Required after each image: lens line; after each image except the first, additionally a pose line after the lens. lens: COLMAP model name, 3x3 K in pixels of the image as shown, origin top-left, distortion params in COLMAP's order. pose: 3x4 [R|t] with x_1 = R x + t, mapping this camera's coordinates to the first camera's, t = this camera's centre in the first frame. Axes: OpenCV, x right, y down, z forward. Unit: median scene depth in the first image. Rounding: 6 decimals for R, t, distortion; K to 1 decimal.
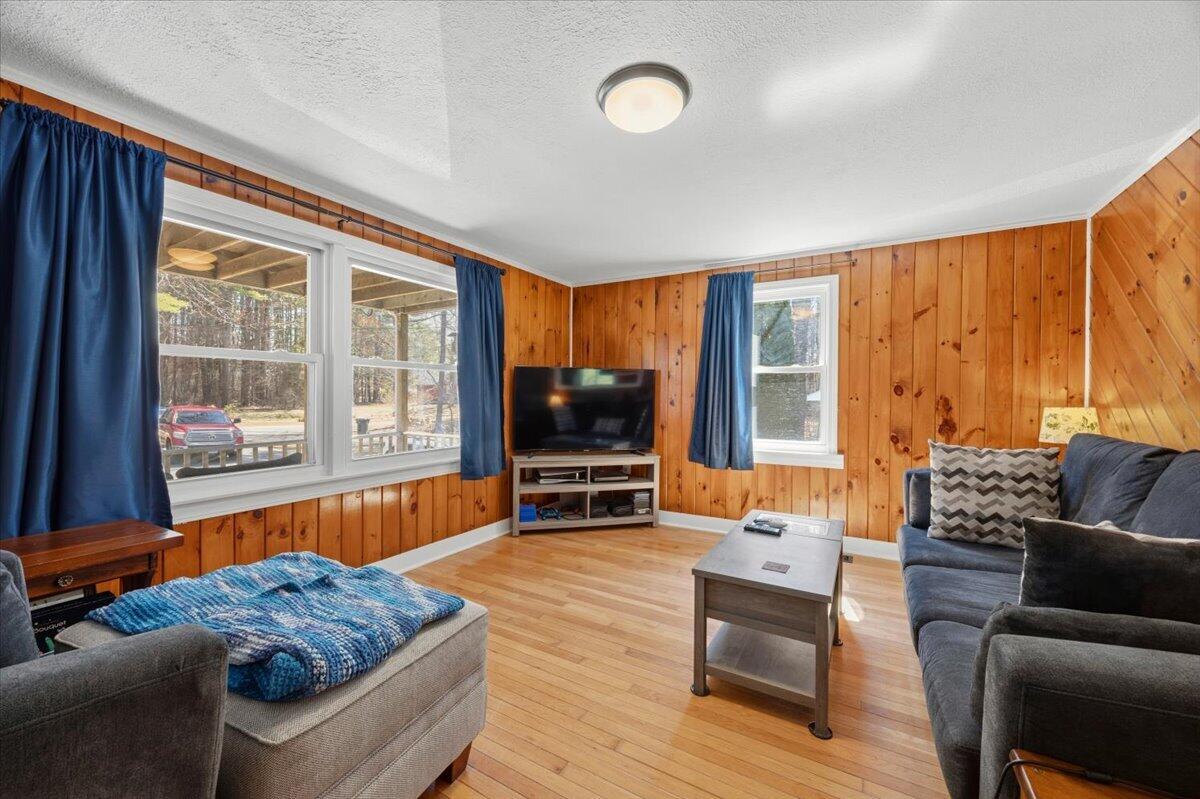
lens RADIAL K [[475.9, 0, 600.0], [0, 475.9, 399.5], [0, 0, 1]] dist [0.000425, 0.000327]
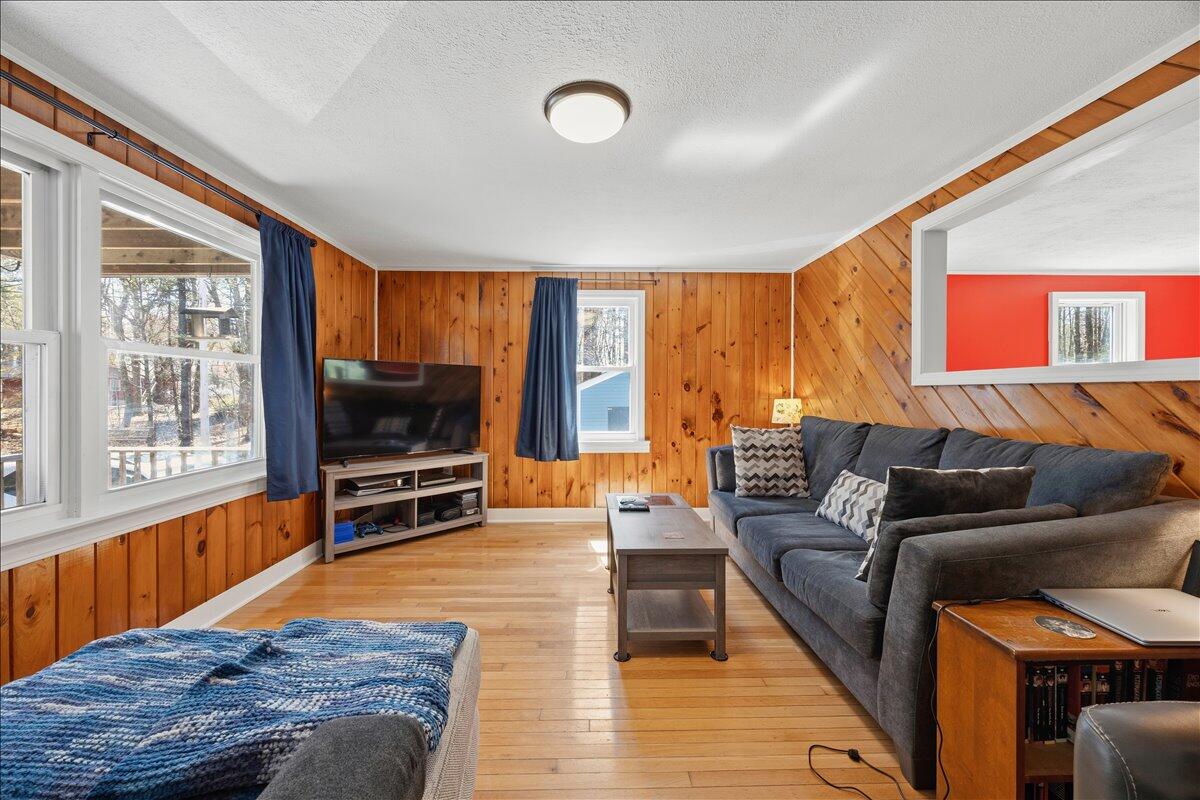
lens RADIAL K [[474.5, 0, 597.6], [0, 474.5, 397.7], [0, 0, 1]] dist [0.000569, 0.000140]
pose [[0.846600, -0.012143, 0.532091, -0.248220], [0.009586, 0.999925, 0.007568, -0.003299], [-0.532143, -0.001306, 0.846653, 0.052411]]
